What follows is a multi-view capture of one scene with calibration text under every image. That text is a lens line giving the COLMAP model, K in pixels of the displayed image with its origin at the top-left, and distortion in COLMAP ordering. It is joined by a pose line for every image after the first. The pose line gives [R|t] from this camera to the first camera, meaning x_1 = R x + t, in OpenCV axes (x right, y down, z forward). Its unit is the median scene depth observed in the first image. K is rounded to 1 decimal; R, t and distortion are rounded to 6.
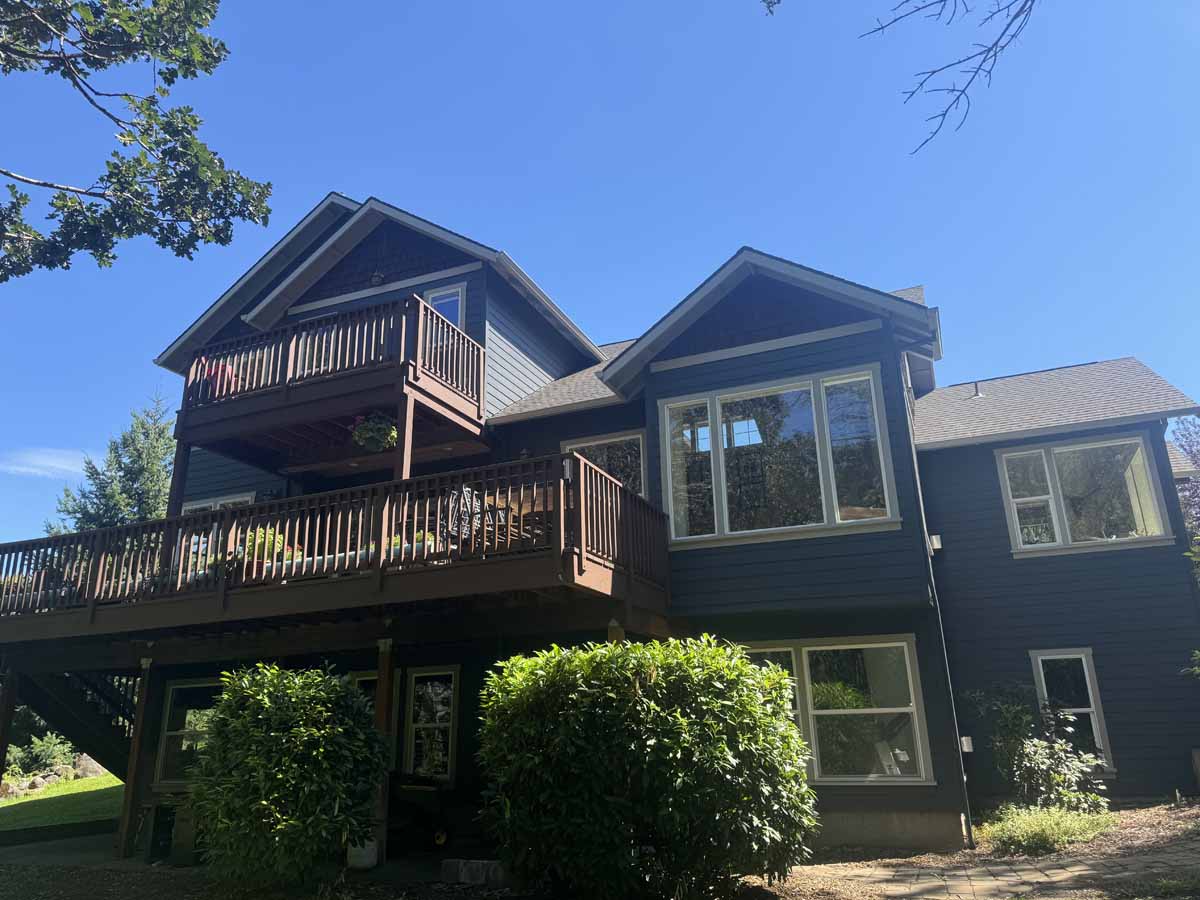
lens RADIAL K [[848.7, 0, 600.0], [0, 848.7, 450.0], [0, 0, 1]] dist [0.095249, -0.152764]
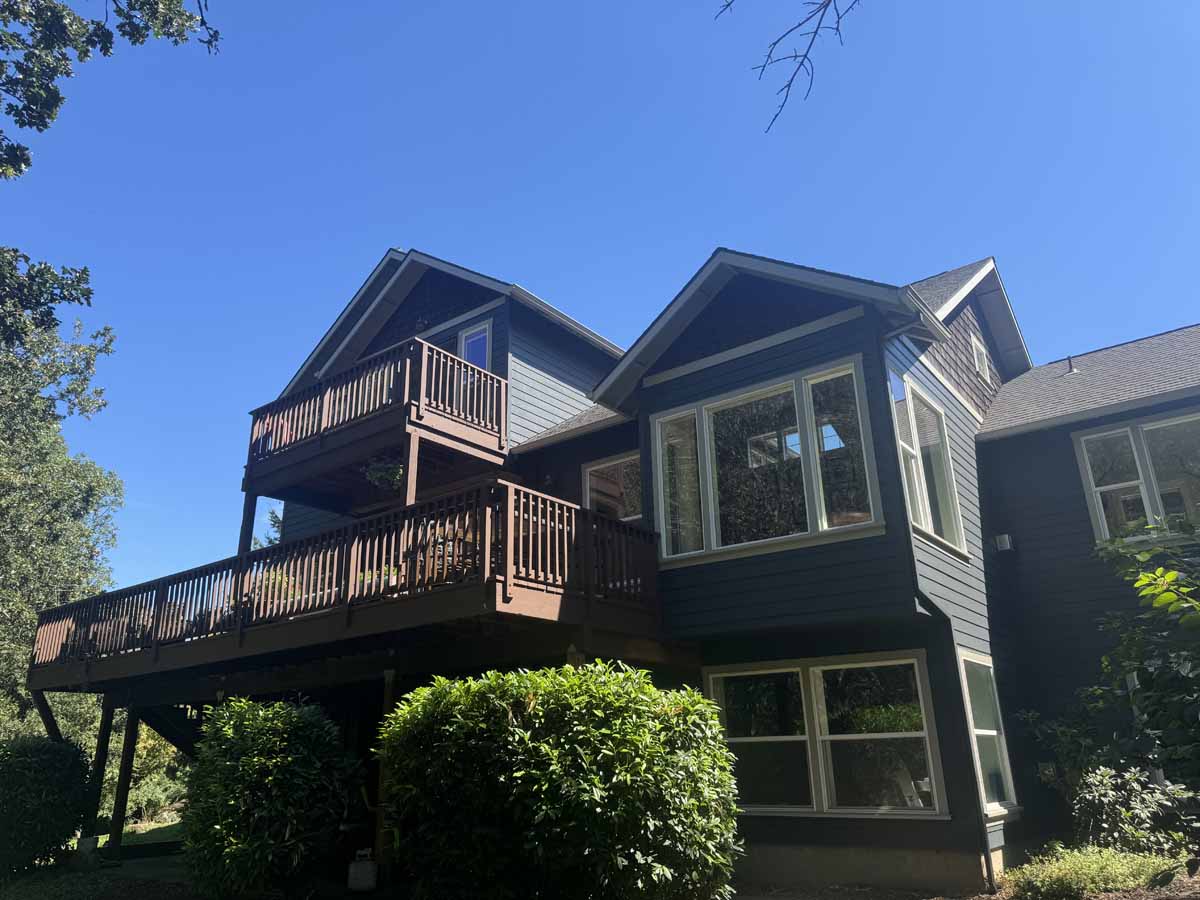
lens RADIAL K [[847.5, 0, 600.0], [0, 847.5, 450.0], [0, 0, 1]] dist [0.072510, -0.095063]
pose [[0.966254, -0.086528, -0.242622, 0.264892], [0.081527, 0.996201, -0.030598, 0.006420], [0.244348, 0.009786, 0.969638, 0.045623]]
